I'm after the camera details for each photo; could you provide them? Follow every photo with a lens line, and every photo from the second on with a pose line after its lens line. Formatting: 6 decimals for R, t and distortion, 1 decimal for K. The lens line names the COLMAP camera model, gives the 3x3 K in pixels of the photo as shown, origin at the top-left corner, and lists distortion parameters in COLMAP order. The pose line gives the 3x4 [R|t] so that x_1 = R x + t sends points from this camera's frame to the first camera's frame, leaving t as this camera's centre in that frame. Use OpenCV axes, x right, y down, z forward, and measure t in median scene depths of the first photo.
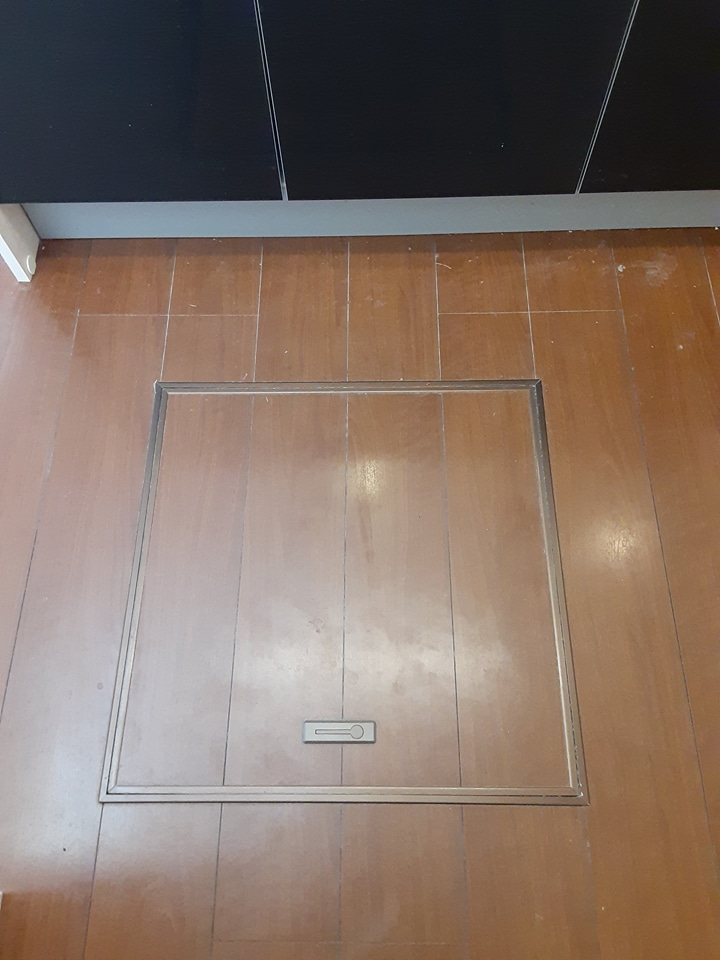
lens RADIAL K [[780.0, 0, 360.0], [0, 780.0, 480.0], [0, 0, 1]] dist [0.102718, -0.126766]
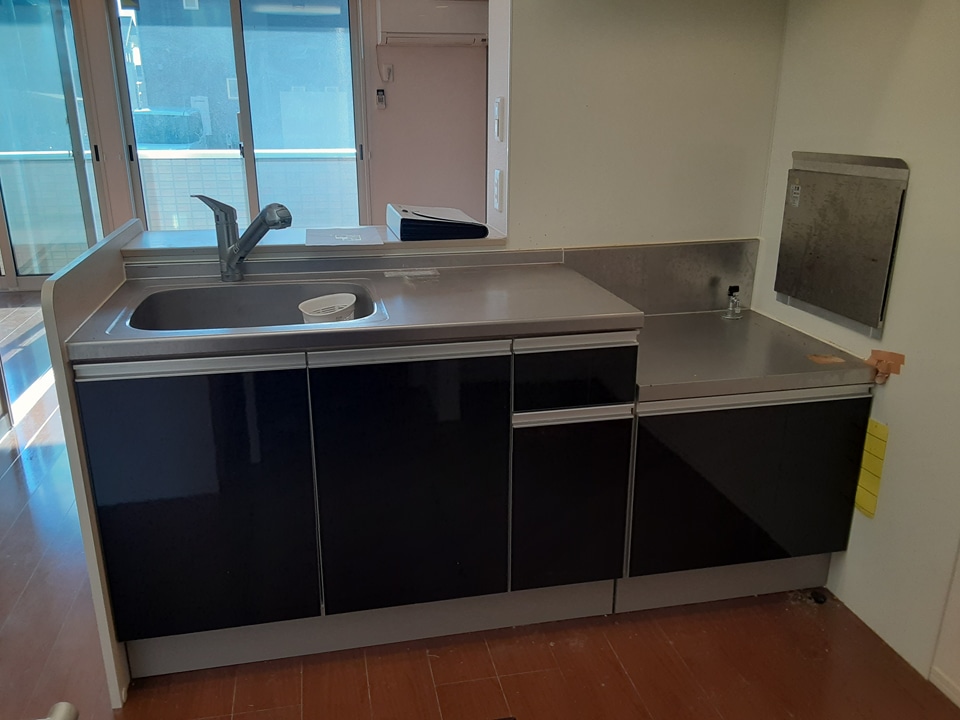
lens RADIAL K [[780.0, 0, 480.0], [0, 780.0, 360.0], [0, 0, 1]] dist [0.102718, -0.126766]
pose [[0.975728, -0.040773, 0.215155, -0.097401], [0.186587, 0.669088, -0.719379, 0.413443], [-0.114627, 0.742064, 0.660456, -0.352641]]
